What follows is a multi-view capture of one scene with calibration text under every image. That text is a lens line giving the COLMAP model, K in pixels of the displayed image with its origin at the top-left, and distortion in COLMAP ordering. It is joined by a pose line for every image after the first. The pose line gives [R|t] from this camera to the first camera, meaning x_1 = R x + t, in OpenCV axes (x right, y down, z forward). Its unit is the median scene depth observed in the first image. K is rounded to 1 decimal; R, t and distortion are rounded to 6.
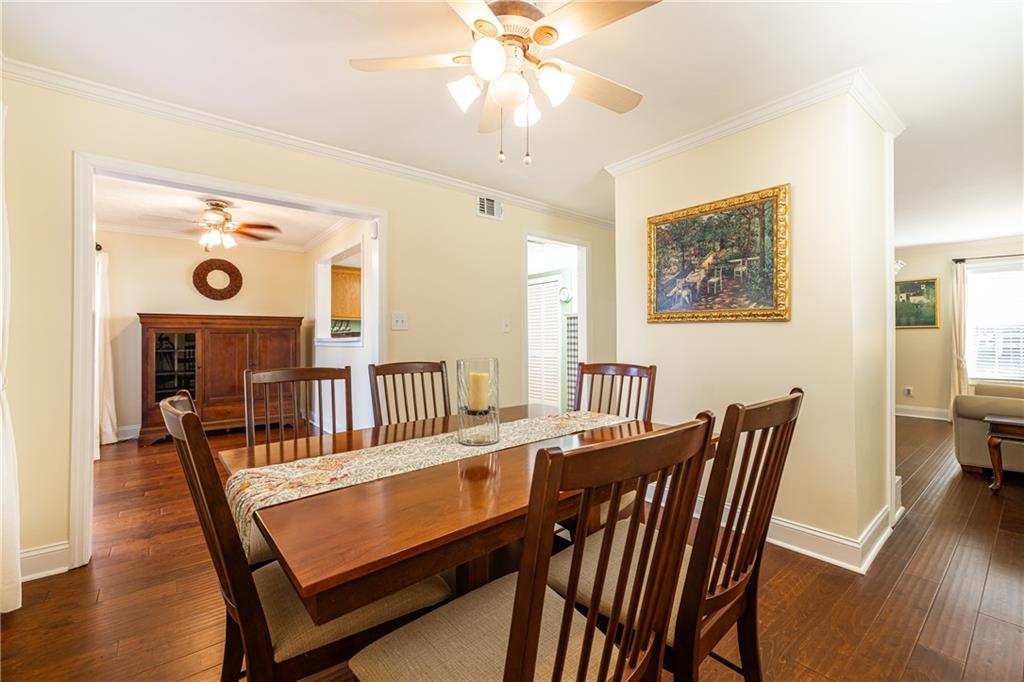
lens RADIAL K [[431.6, 0, 512.0], [0, 431.6, 341.0], [0, 0, 1]] dist [-0.000132, -0.000119]
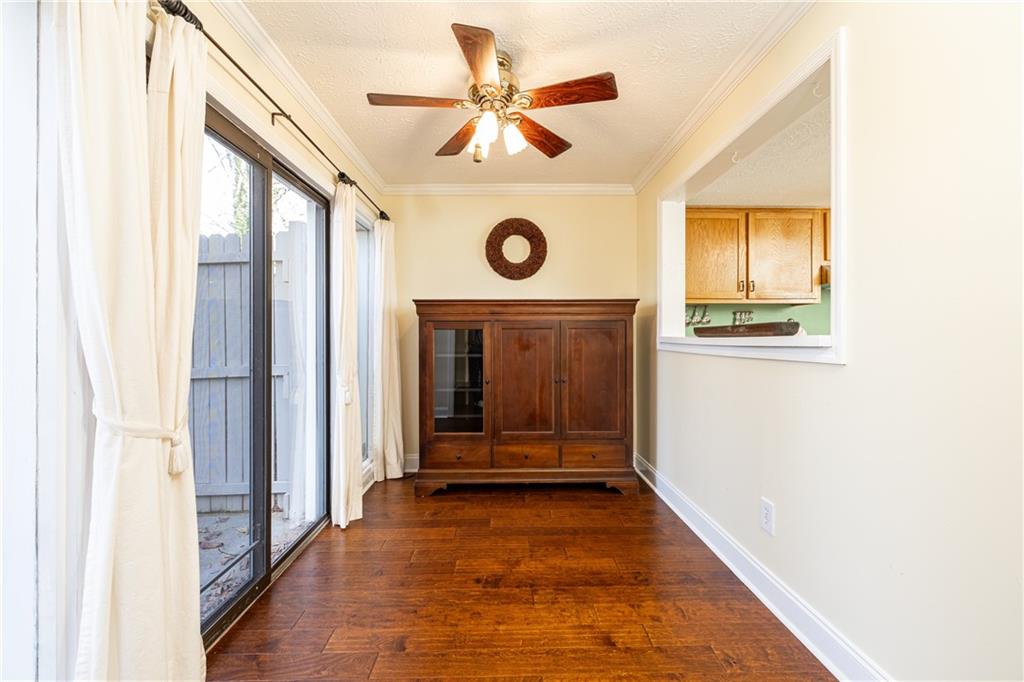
lens RADIAL K [[431.6, 0, 512.0], [0, 431.6, 341.0], [0, 0, 1]] dist [-0.000132, -0.000119]
pose [[0.789500, 0.001736, -0.613748, -0.293416], [-0.002625, 0.999996, -0.000549, 0.000269], [0.613745, 0.002045, 0.789502, 0.498829]]
